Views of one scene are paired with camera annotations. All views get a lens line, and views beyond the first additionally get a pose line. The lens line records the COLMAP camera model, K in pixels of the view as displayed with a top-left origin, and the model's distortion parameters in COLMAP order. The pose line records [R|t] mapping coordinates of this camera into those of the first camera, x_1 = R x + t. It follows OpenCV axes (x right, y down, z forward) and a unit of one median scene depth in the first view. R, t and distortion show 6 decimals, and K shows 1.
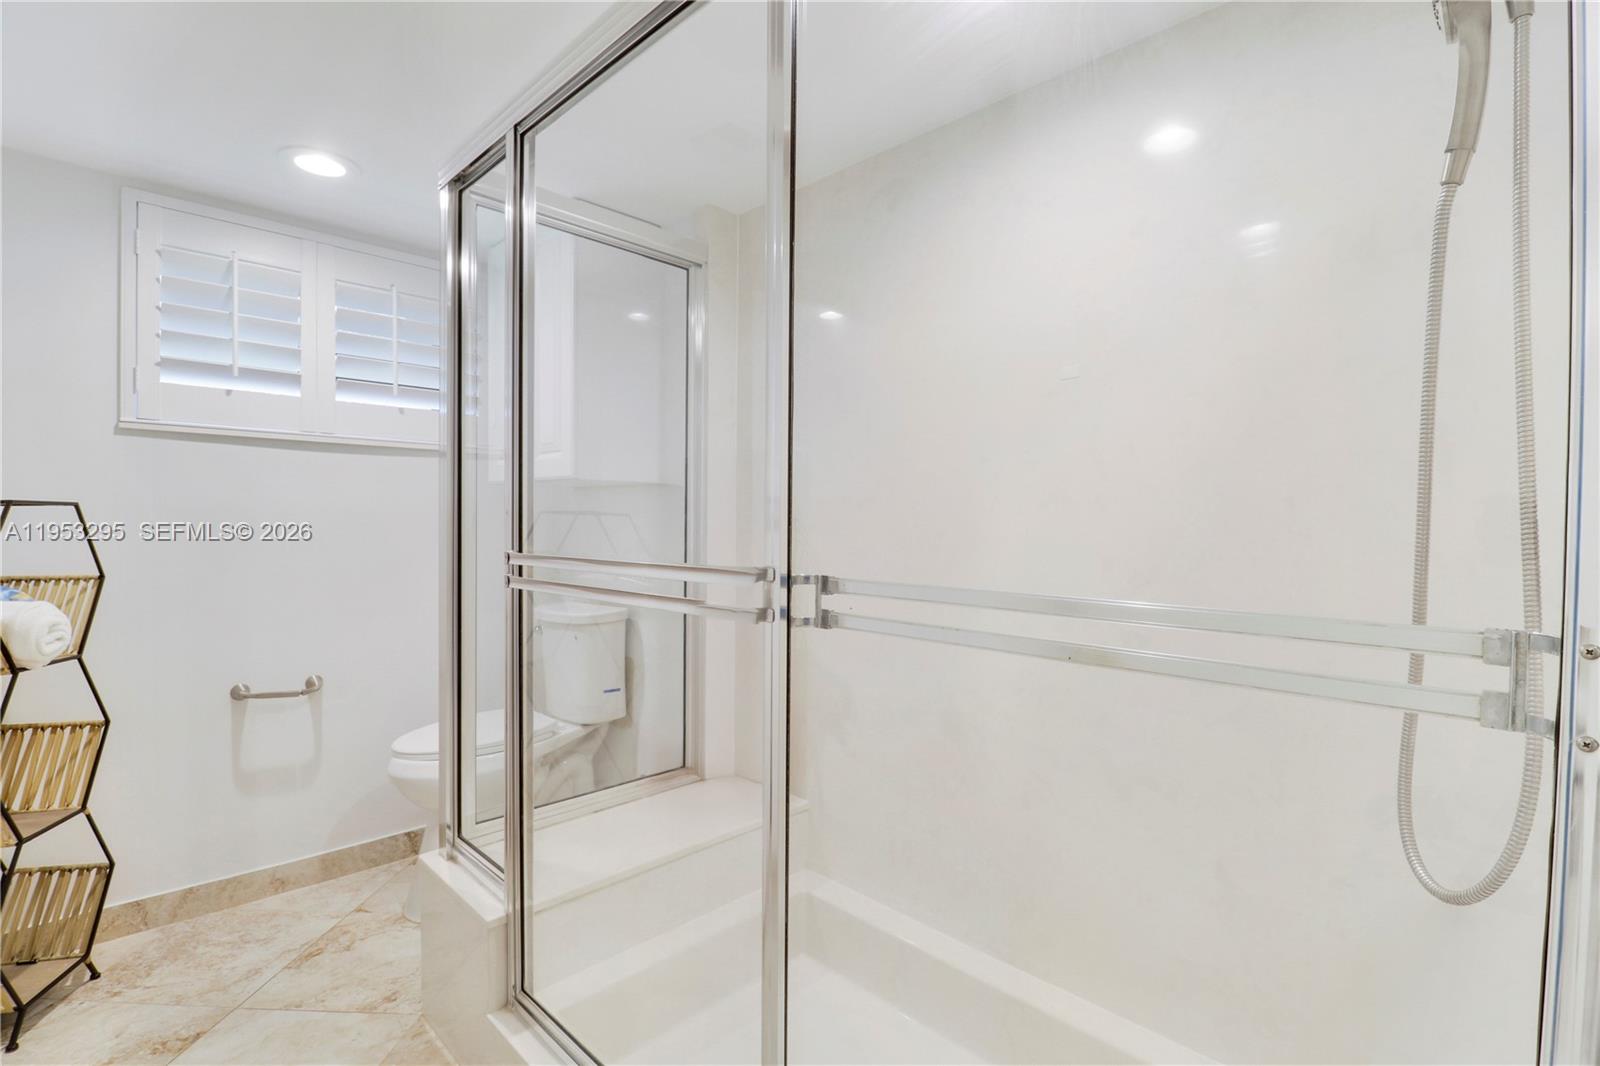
lens RADIAL K [[738.9, 0, 806.5], [0, 738.9, 540.0], [0, 0, 1]] dist [0.006181, -0.015394]
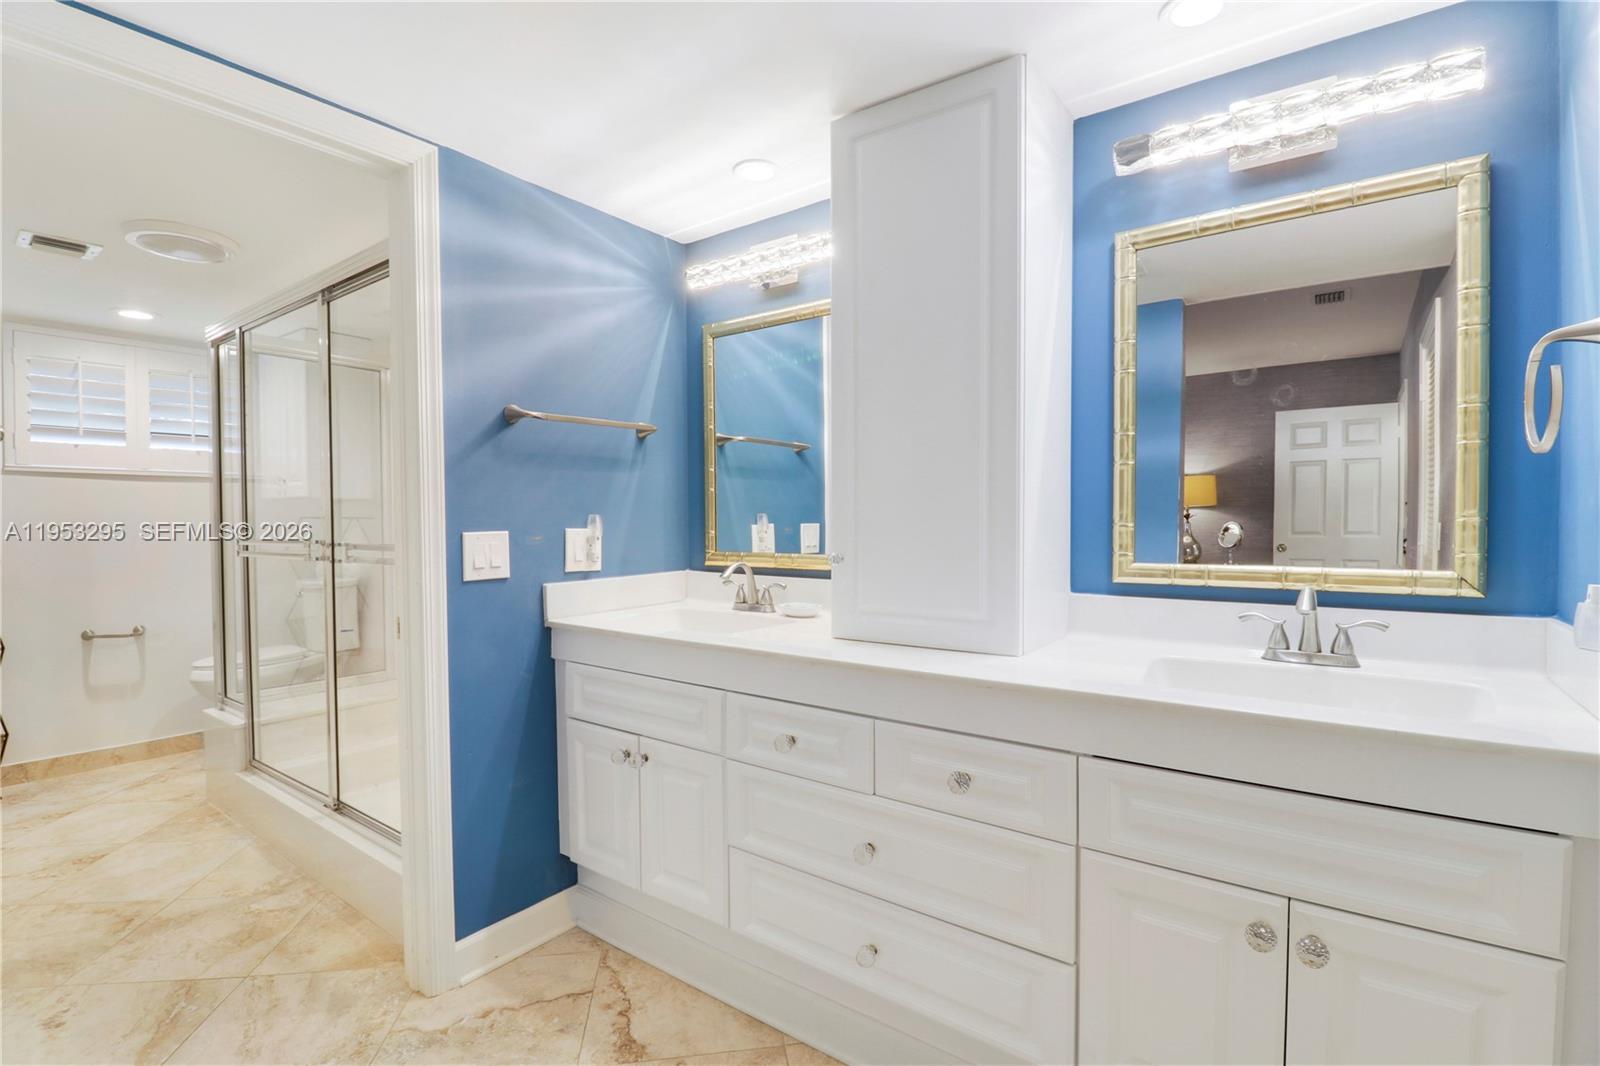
lens RADIAL K [[754.8, 0, 800.0], [0, 754.8, 533.0], [0, 0, 1]] dist [-0.018584, -0.000437]
pose [[0.990750, -0.020533, 0.134134, 0.563584], [0.020604, 0.999787, 0.000858, 0.020057], [-0.134123, 0.001913, 0.990963, -0.821576]]
